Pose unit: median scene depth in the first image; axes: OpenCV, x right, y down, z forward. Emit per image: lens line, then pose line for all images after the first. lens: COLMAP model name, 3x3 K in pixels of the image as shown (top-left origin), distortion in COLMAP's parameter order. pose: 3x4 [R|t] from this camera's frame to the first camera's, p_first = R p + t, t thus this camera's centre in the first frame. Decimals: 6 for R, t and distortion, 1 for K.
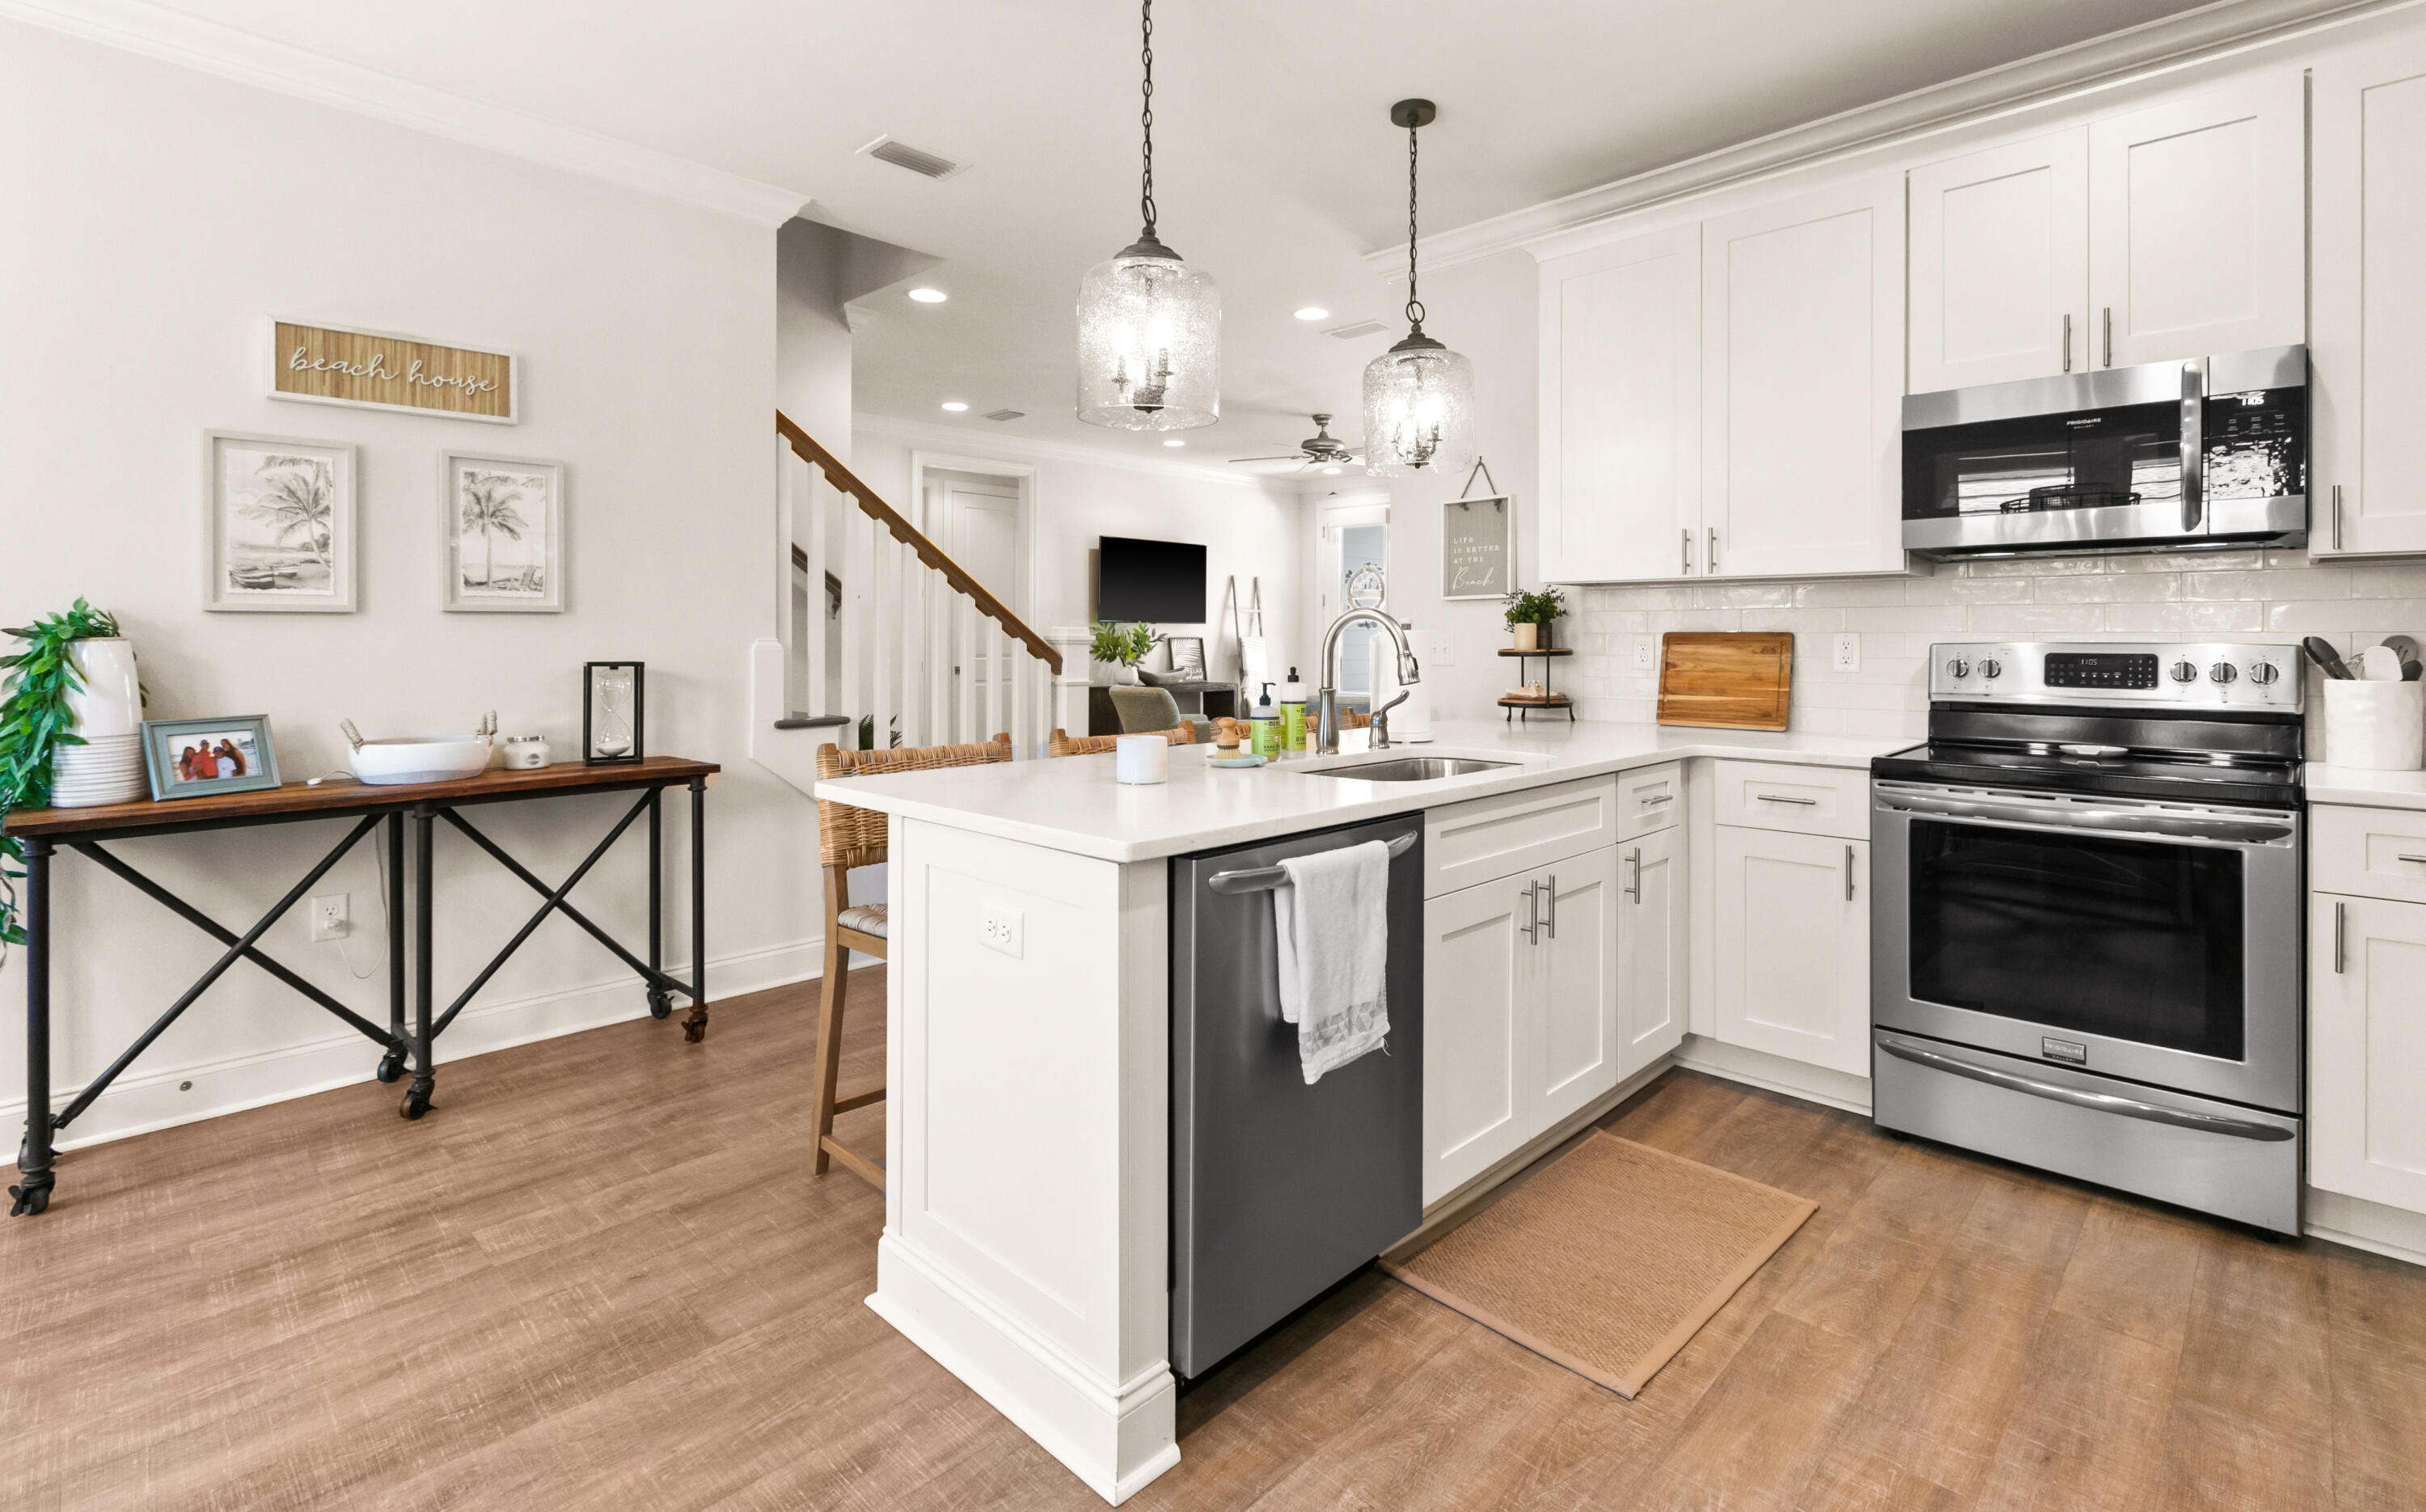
lens RADIAL K [[1117.2, 0, 1244.7], [0, 1117.2, 642.5], [0, 0, 1]] dist [0.003490, 0.000244]
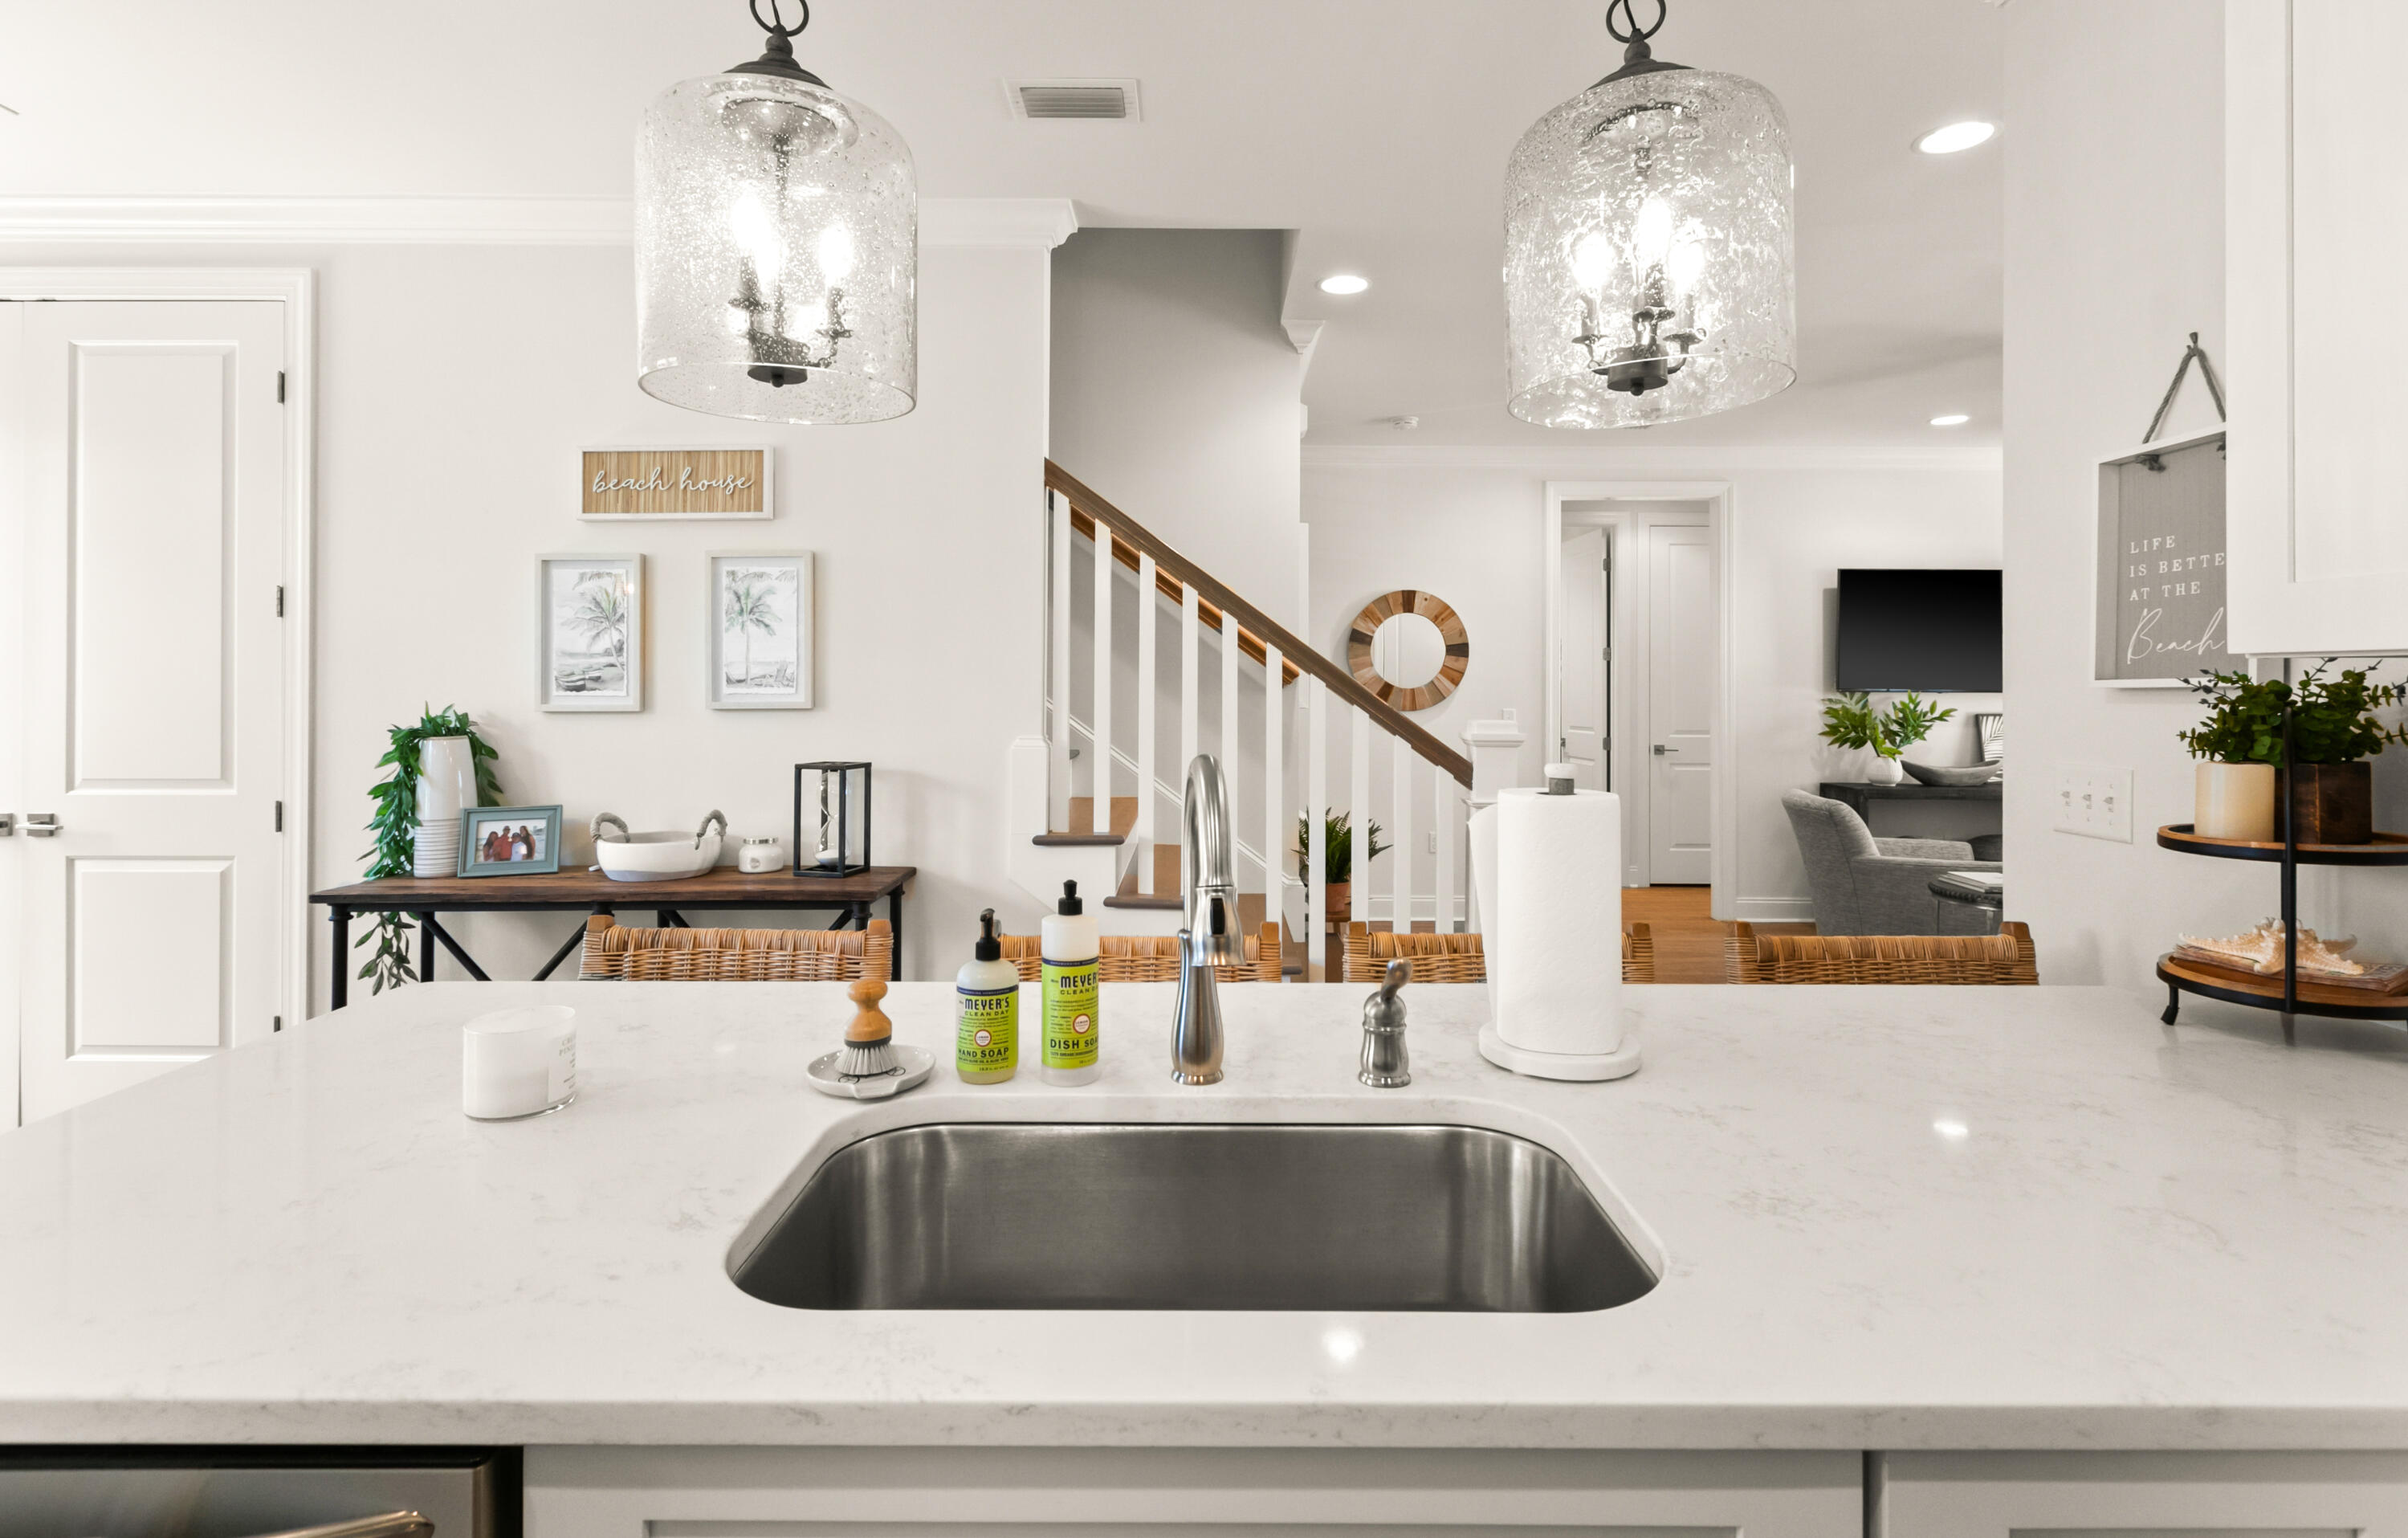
lens RADIAL K [[1160.3, 0, 1189.1], [0, 1160.3, 686.6], [0, 0, 1]] dist [0.001769, 0.000206]
pose [[0.684794, 0.000557, -0.728736, 0.357022], [-0.005418, 0.999976, -0.004326, -0.046746], [0.728717, 0.006910, 0.684781, 0.597667]]
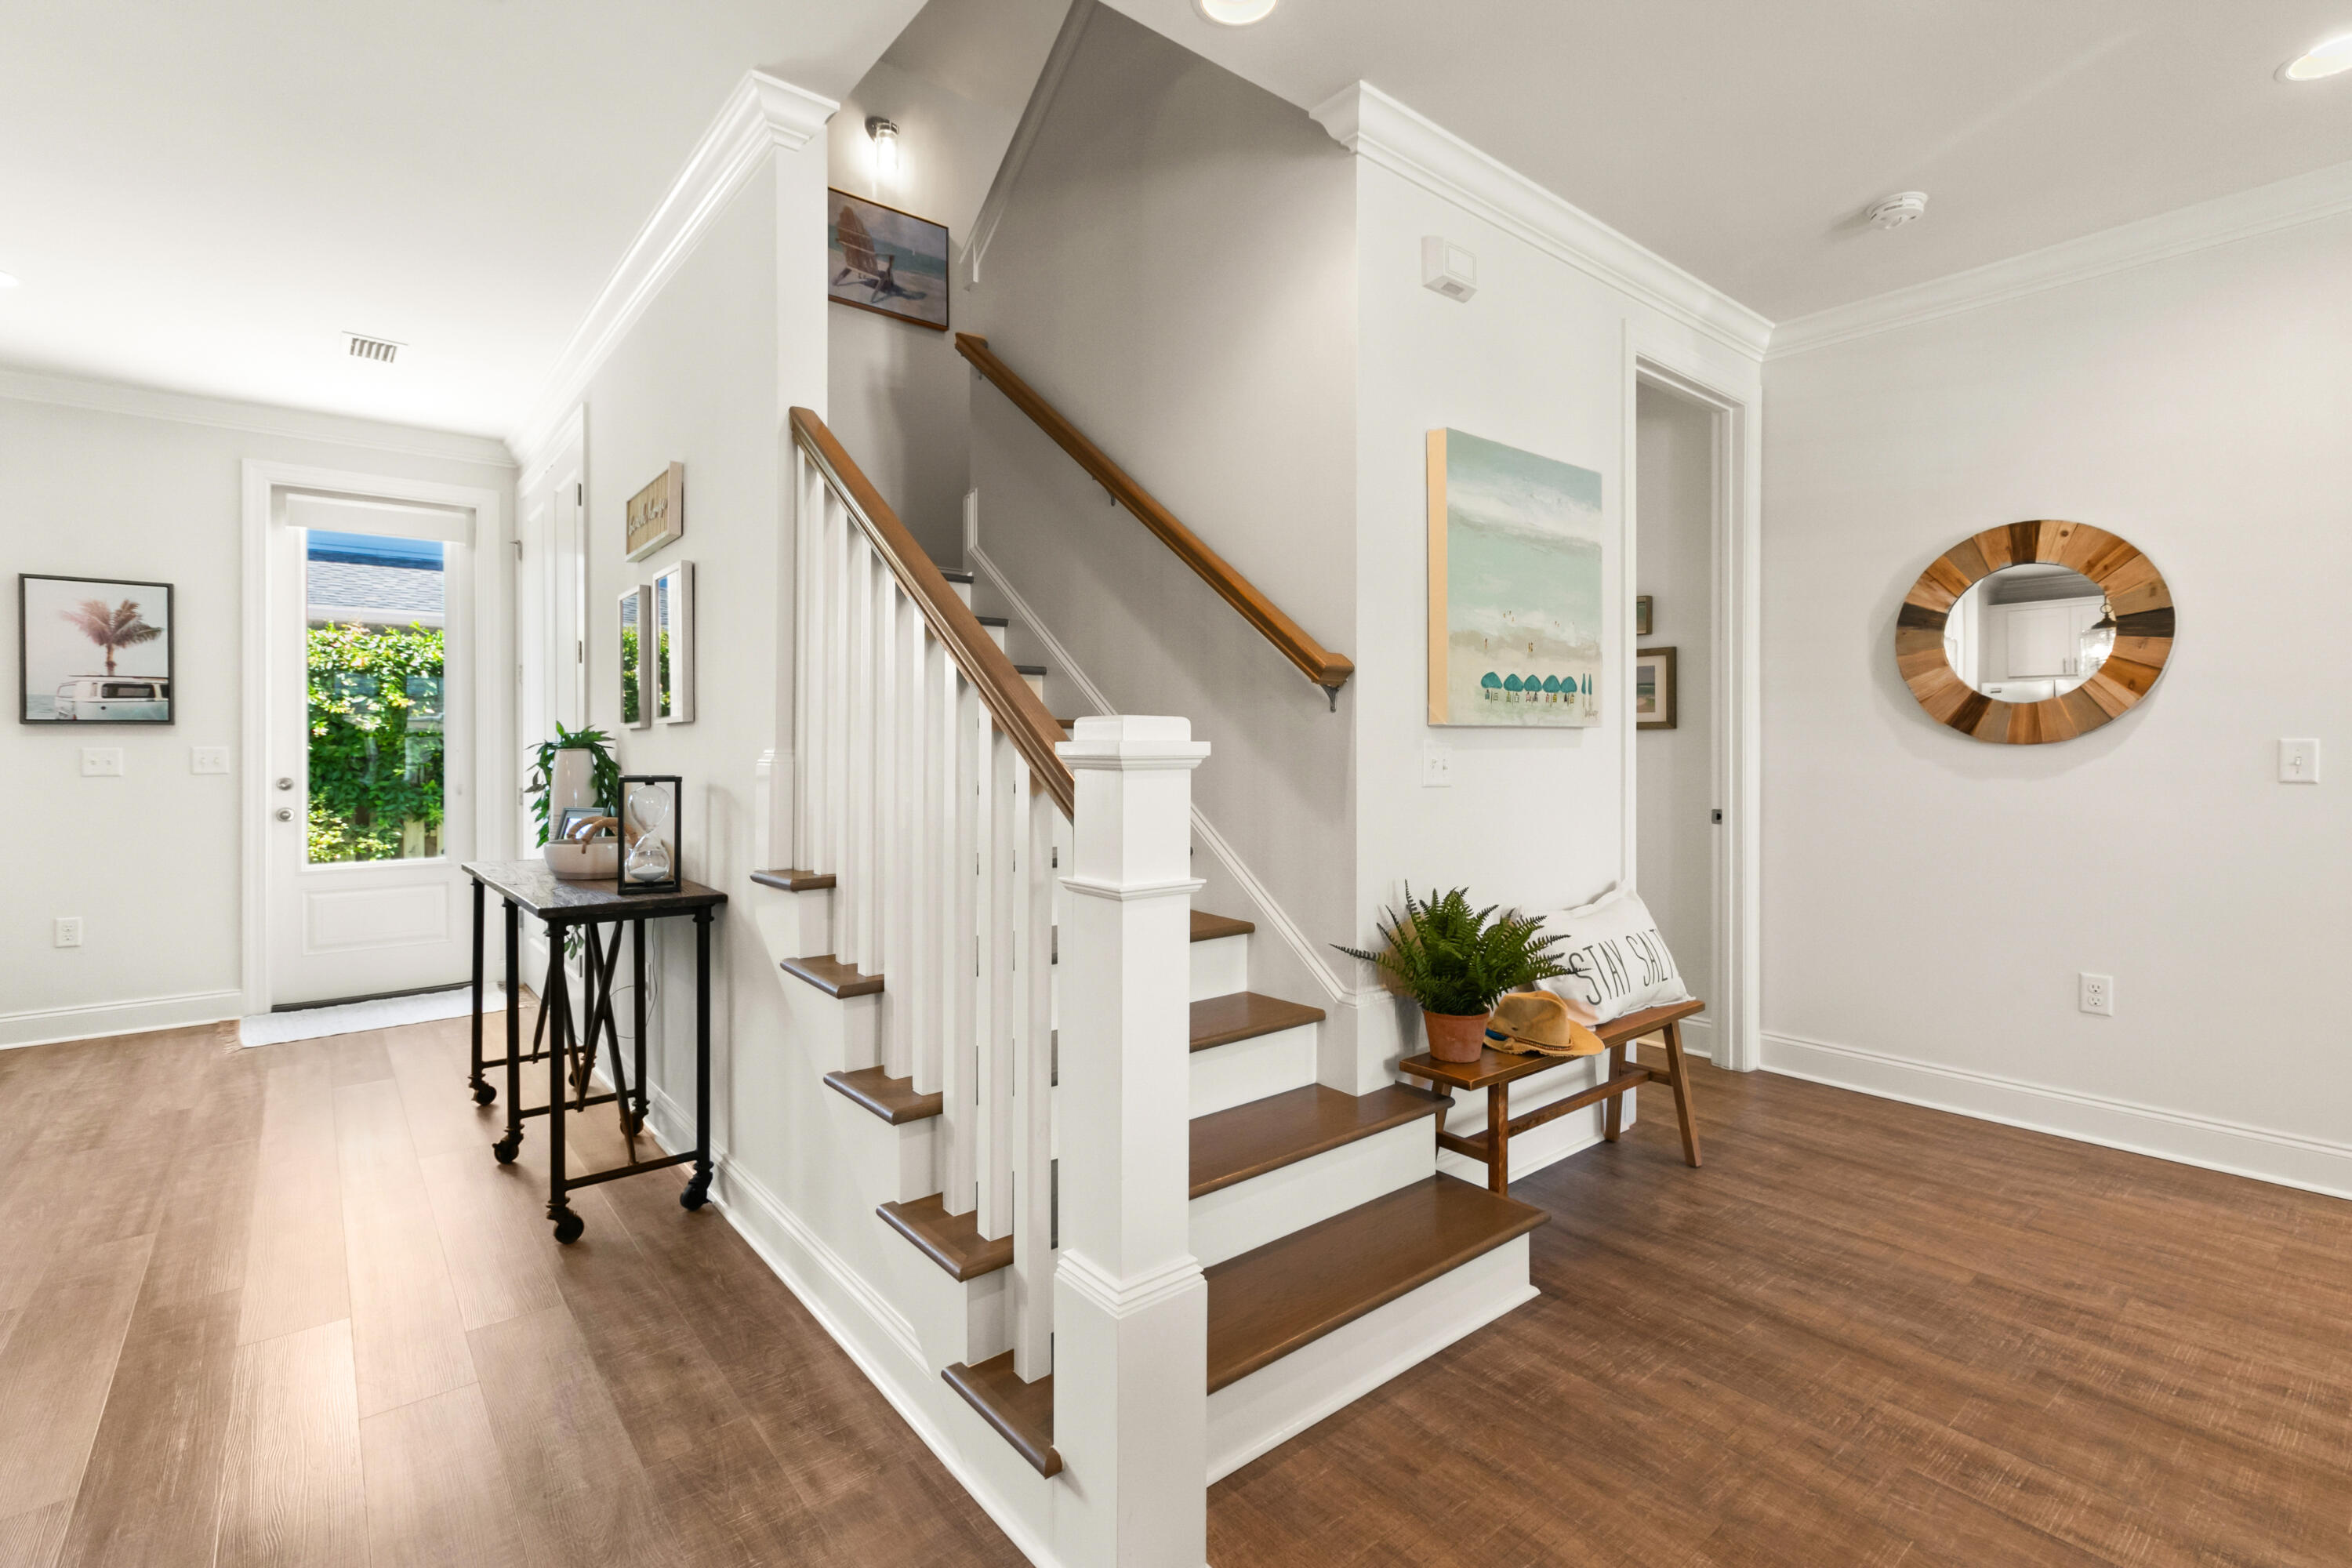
lens RADIAL K [[1068.2, 0, 1178.1], [0, 1068.2, 745.3], [0, 0, 1]] dist [0.002329, 0.000424]
pose [[-0.125333, -0.001995, -0.992113, 0.246726], [-0.003228, 0.999994, -0.001603, -0.008182], [0.992110, 0.003002, -0.125338, 1.644428]]
